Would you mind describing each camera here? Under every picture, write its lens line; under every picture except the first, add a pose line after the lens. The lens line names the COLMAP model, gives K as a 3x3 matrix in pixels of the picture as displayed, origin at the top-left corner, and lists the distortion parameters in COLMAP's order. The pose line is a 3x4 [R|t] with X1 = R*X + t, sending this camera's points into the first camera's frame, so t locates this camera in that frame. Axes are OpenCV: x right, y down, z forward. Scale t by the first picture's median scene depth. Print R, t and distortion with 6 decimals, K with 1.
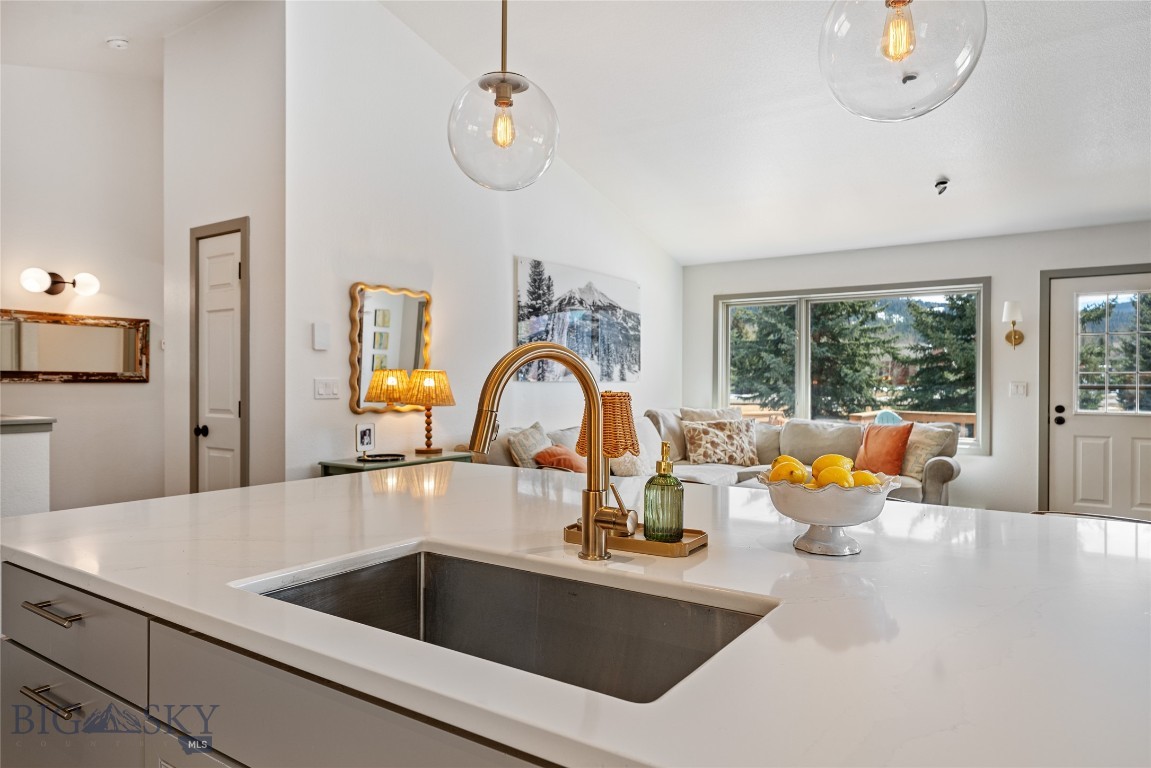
lens RADIAL K [[743.5, 0, 578.1], [0, 743.5, 384.7], [0, 0, 1]] dist [0.003534, -0.003166]
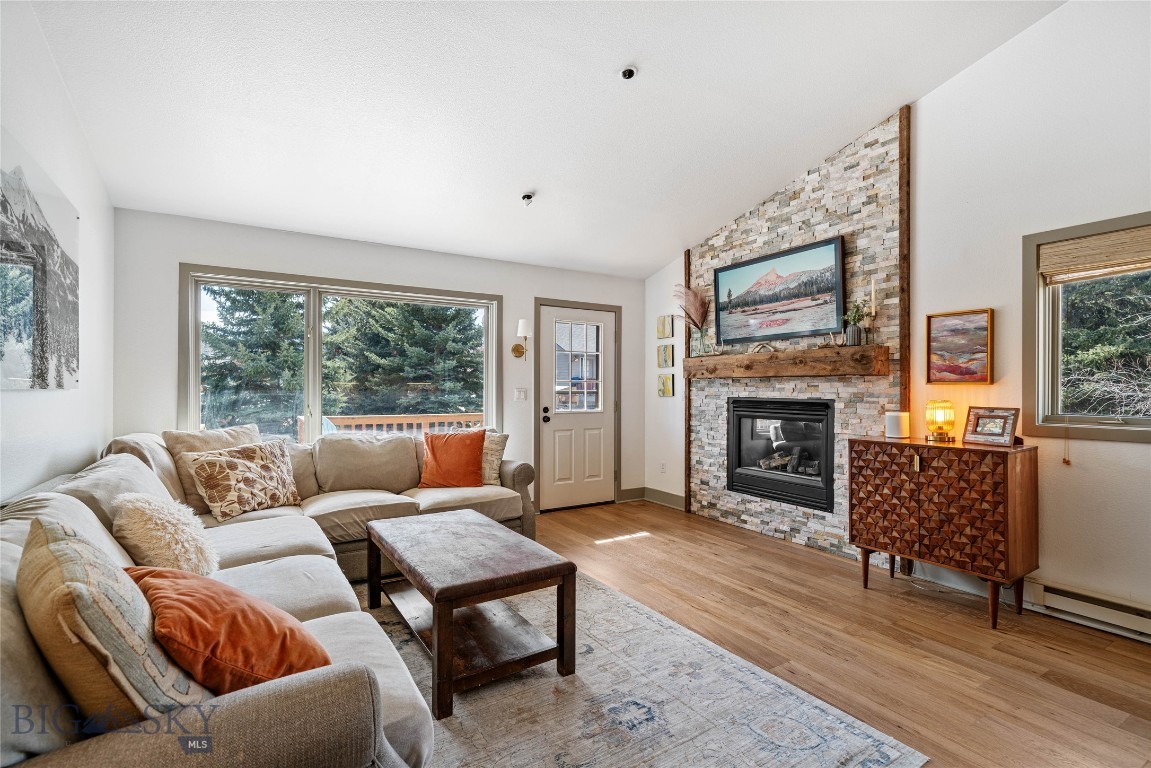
lens RADIAL K [[527.7, 0, 572.7], [0, 527.7, 388.5], [0, 0, 1]] dist [0.002818, 0.000127]
pose [[0.410200, -0.002604, 0.911992, -0.139883], [0.004324, 0.999990, 0.000910, -0.003829], [-0.911985, 0.003571, 0.410207, 0.571615]]
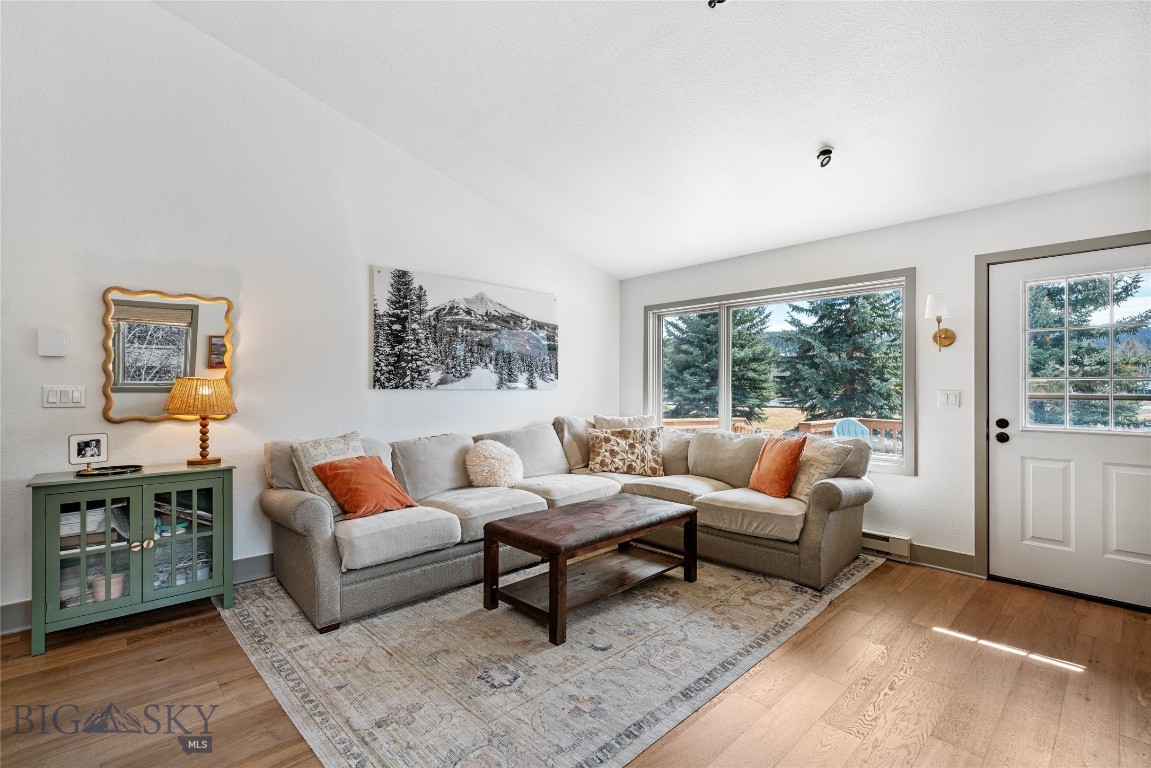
lens RADIAL K [[527.7, 0, 577.6], [0, 527.7, 385.6], [0, 0, 1]] dist [0.002818, 0.000127]
pose [[0.976204, -0.001447, -0.216848, 0.307310], [-0.001094, 0.999932, -0.011596, -0.001211], [0.216850, 0.011557, 0.976136, 0.321516]]
